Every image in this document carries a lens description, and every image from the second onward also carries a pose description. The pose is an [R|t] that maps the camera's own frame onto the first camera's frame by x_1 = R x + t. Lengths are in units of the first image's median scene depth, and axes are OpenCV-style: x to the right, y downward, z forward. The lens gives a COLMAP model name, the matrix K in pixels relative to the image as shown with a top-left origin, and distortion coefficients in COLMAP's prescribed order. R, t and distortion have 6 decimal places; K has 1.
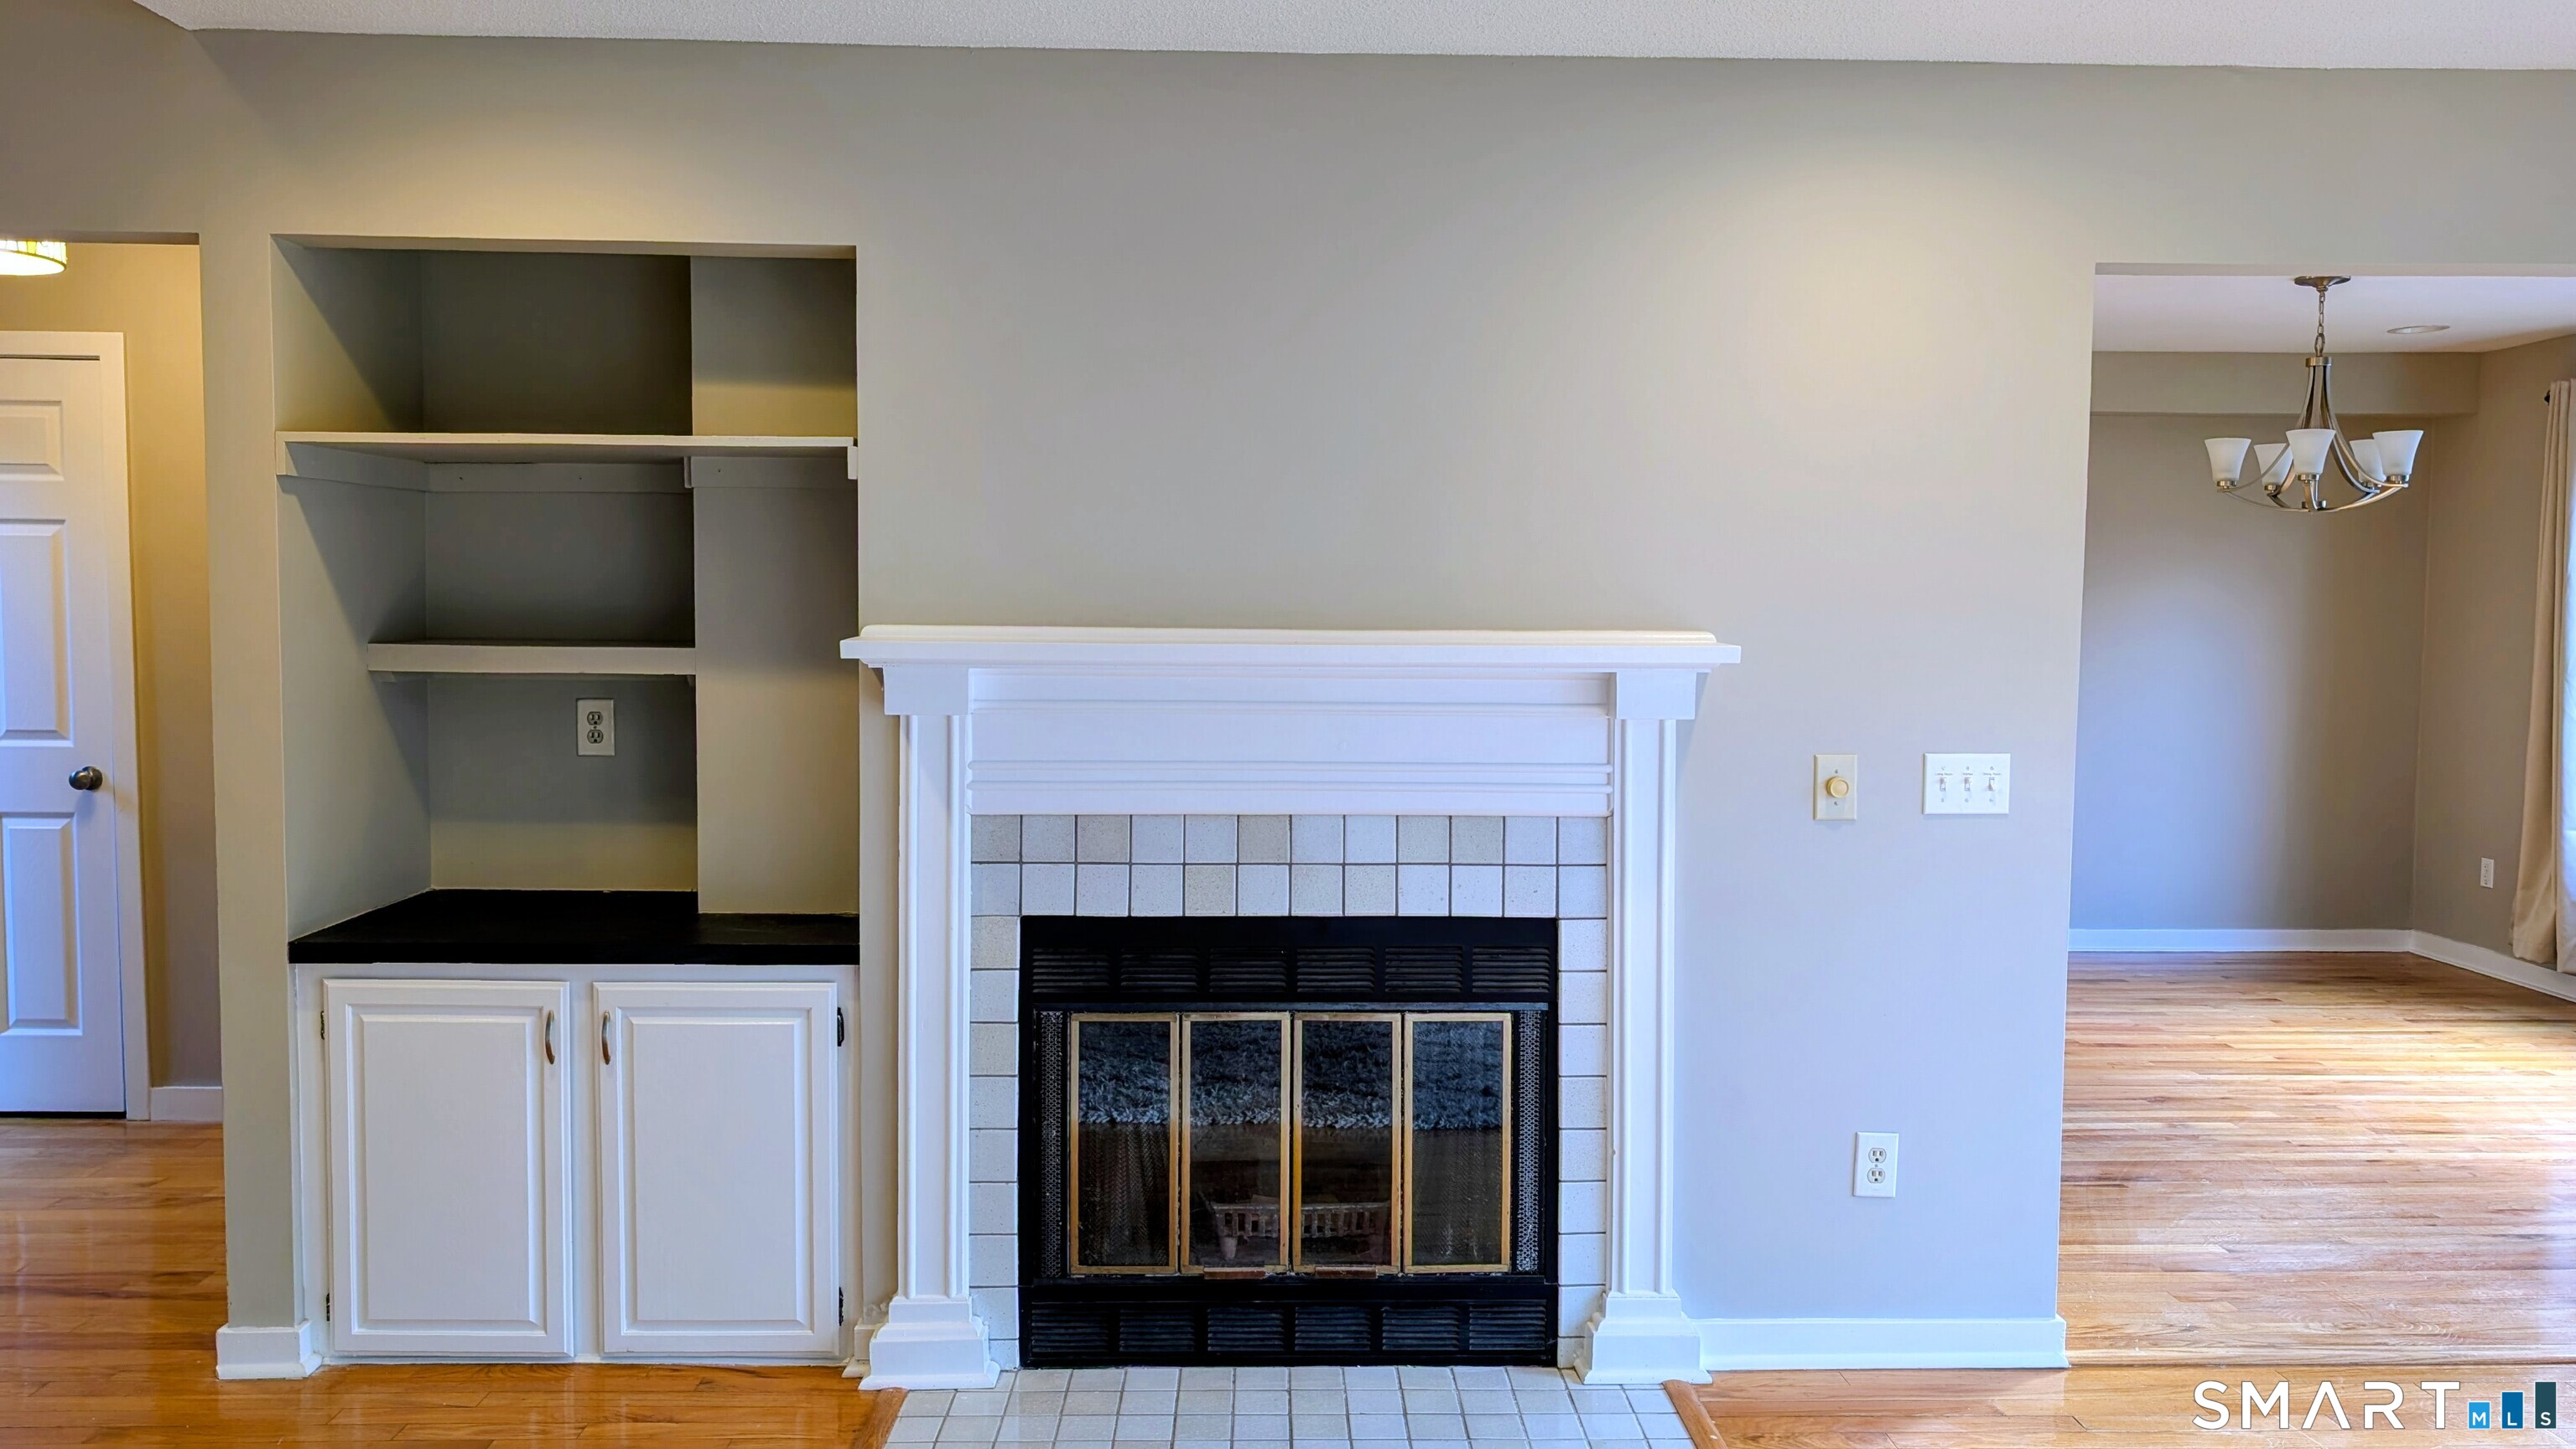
lens RADIAL K [[1837.1, 0, 1288.0], [0, 1837.1, 724.5], [0, 0, 1]] dist [0.064746, -0.093187]
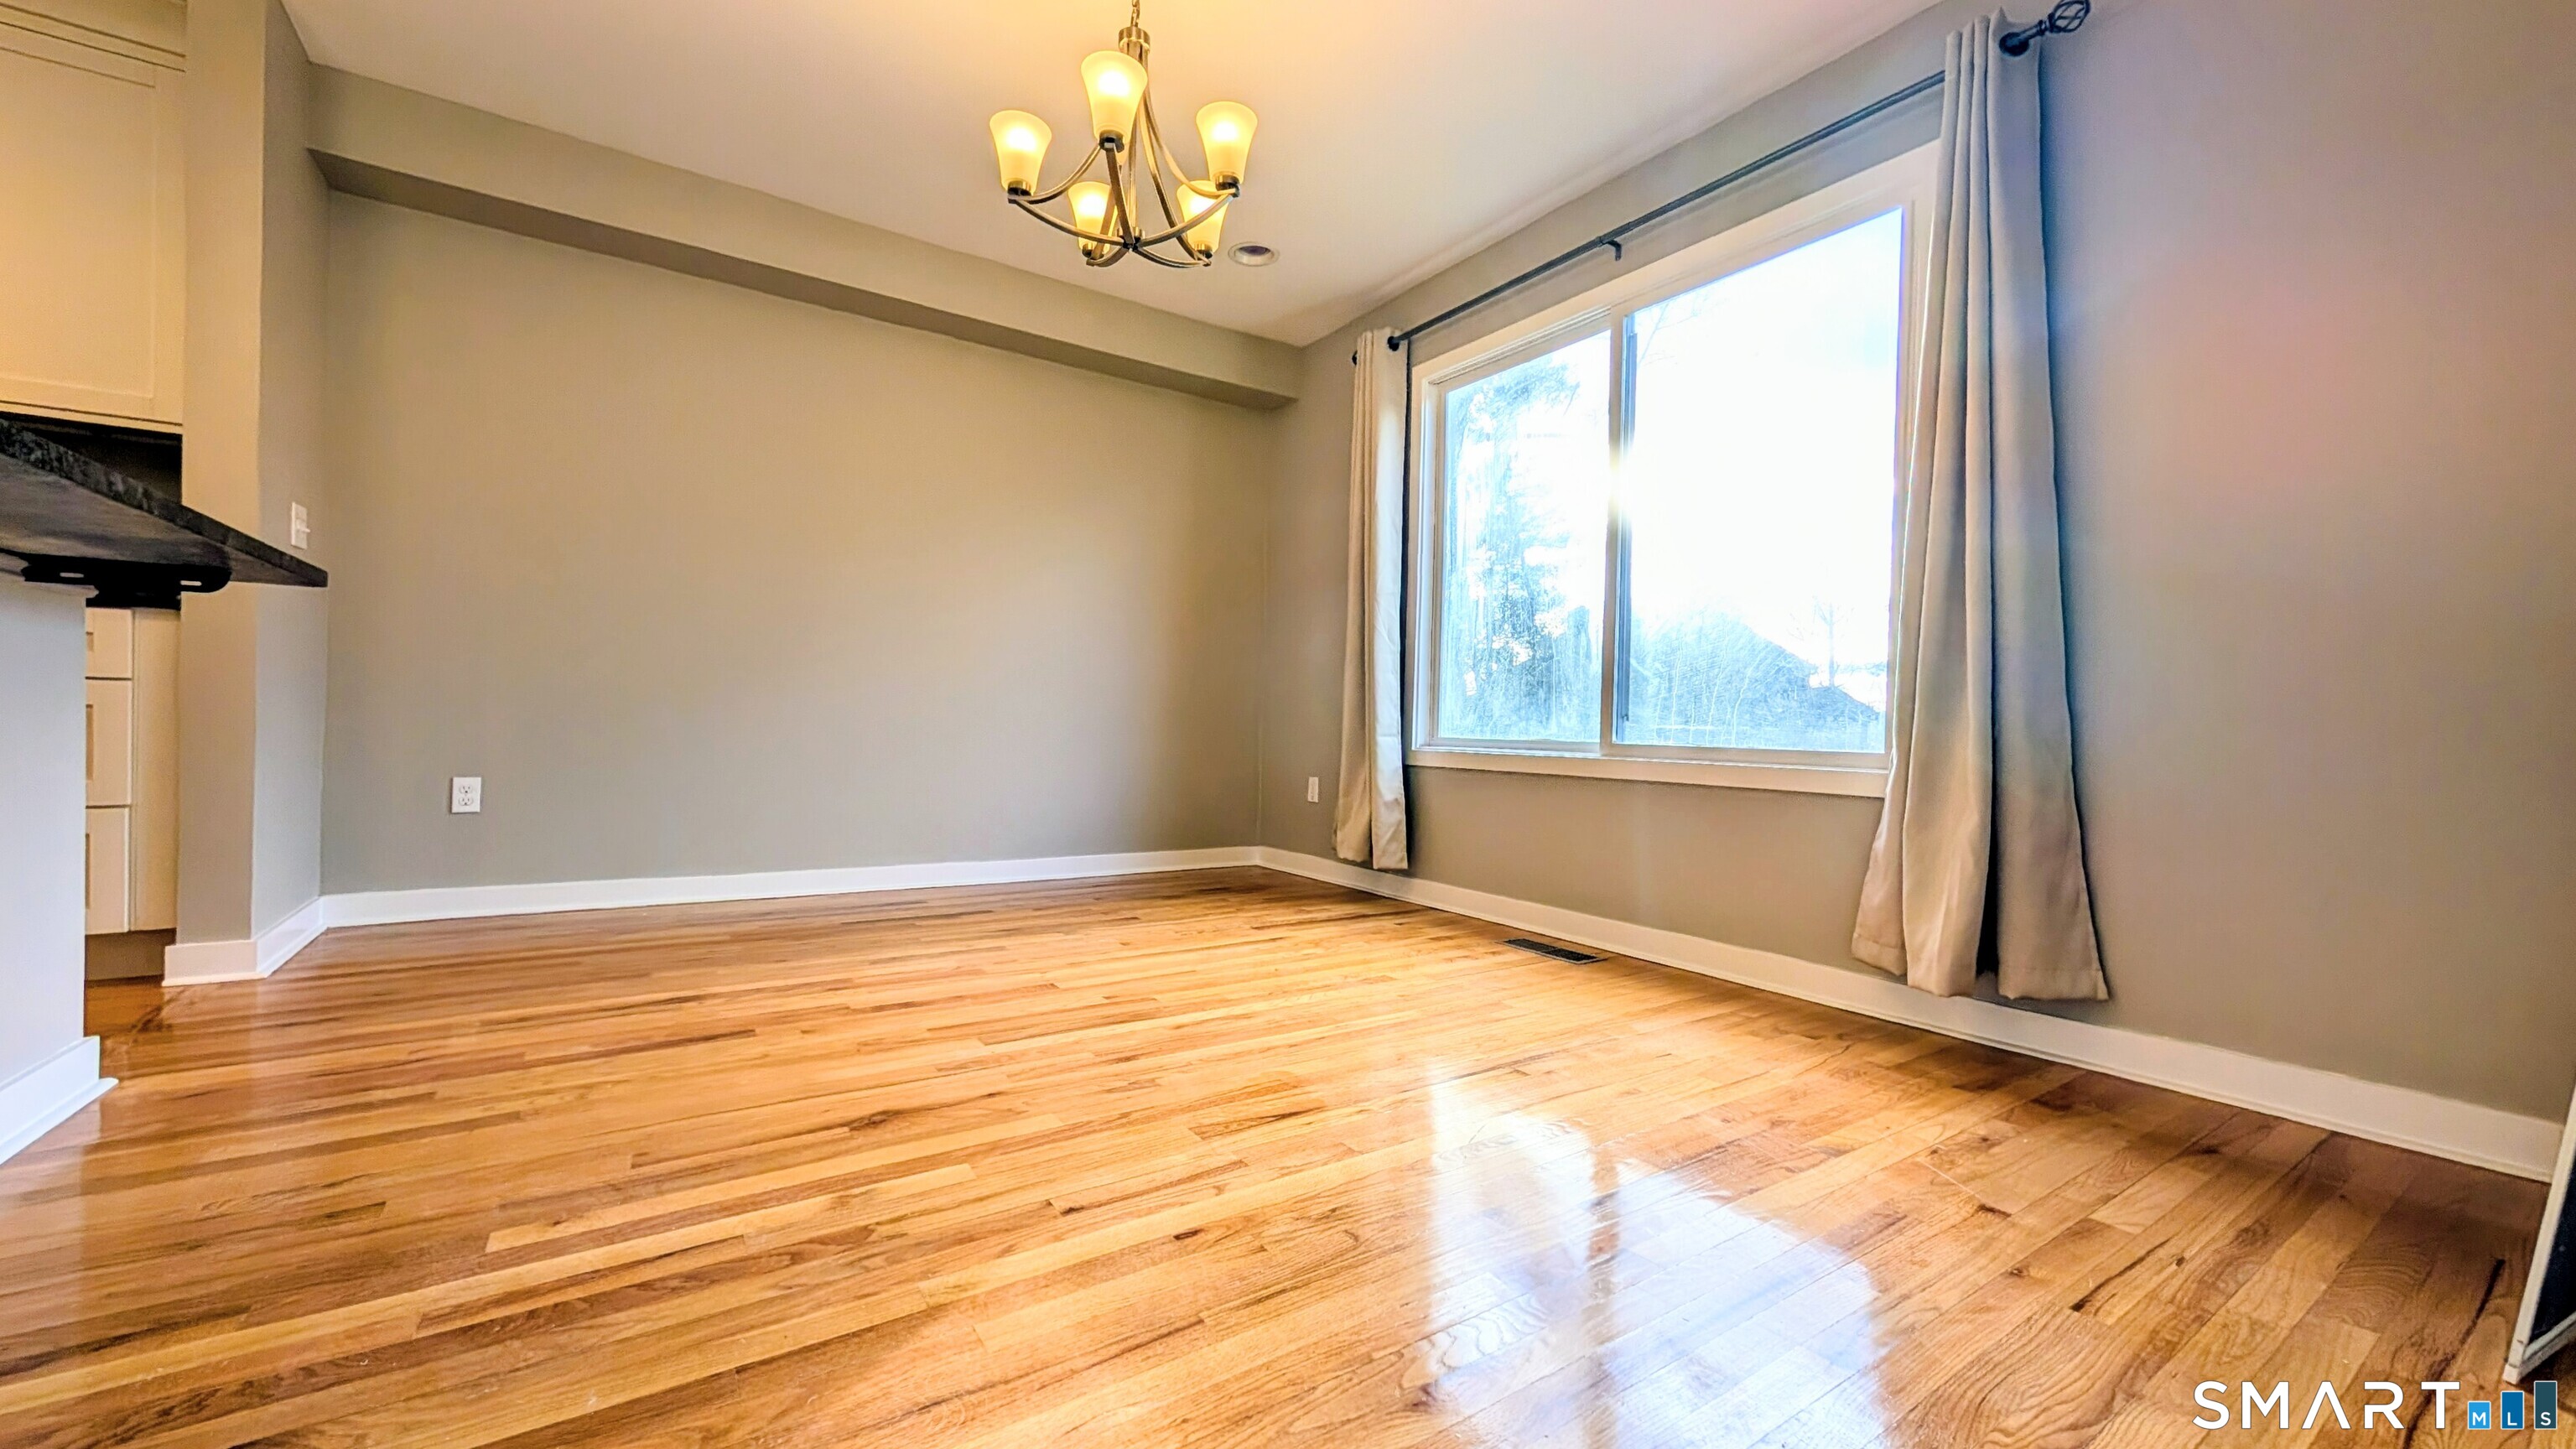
lens RADIAL K [[999.6, 0, 1288.0], [0, 999.6, 724.5], [0, 0, 1]] dist [0.000139, -0.000025]
pose [[0.841557, 0.013950, 0.539989, 0.352878], [0.016143, 0.998570, -0.050956, 0.084372], [-0.539928, 0.051599, 0.840128, 0.576080]]
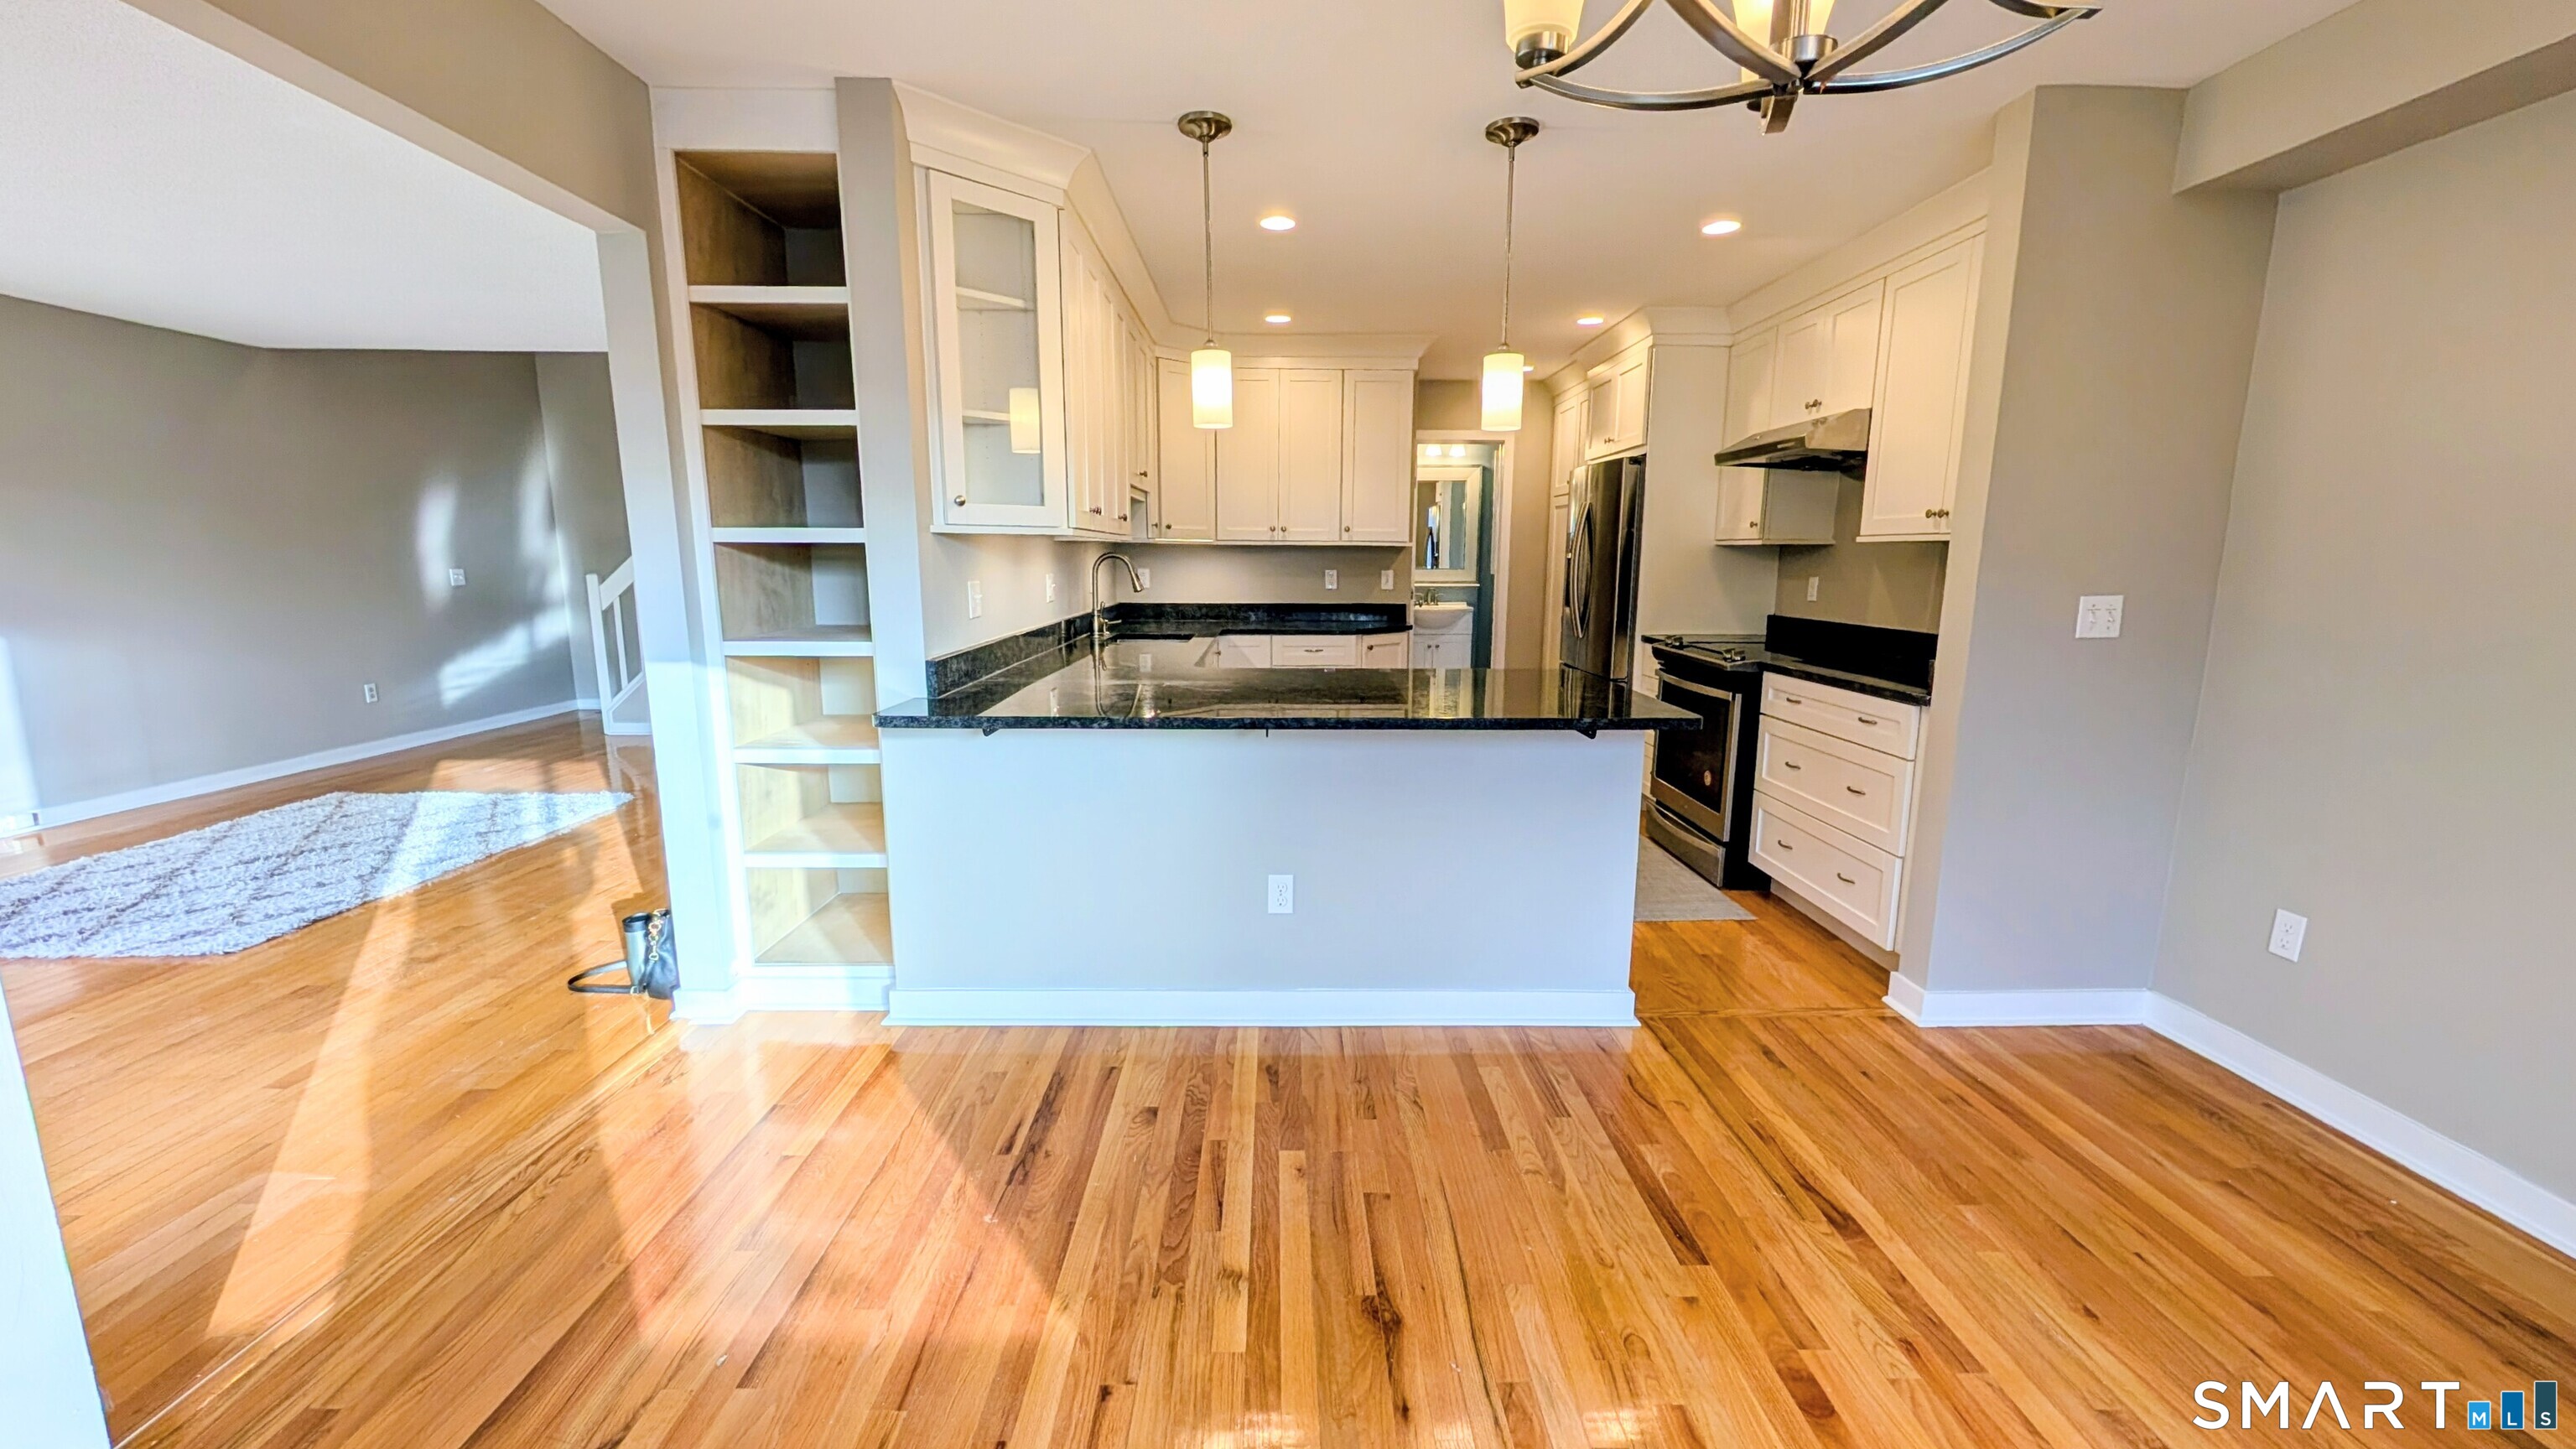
lens RADIAL K [[999.6, 0, 1288.0], [0, 999.6, 724.5], [0, 0, 1]] dist [0.000139, -0.000025]
pose [[-0.014202, 0.163110, -0.986506, 0.656207], [-0.064104, 0.984427, 0.163689, -0.033111], [0.997842, 0.065564, -0.003525, 0.828690]]
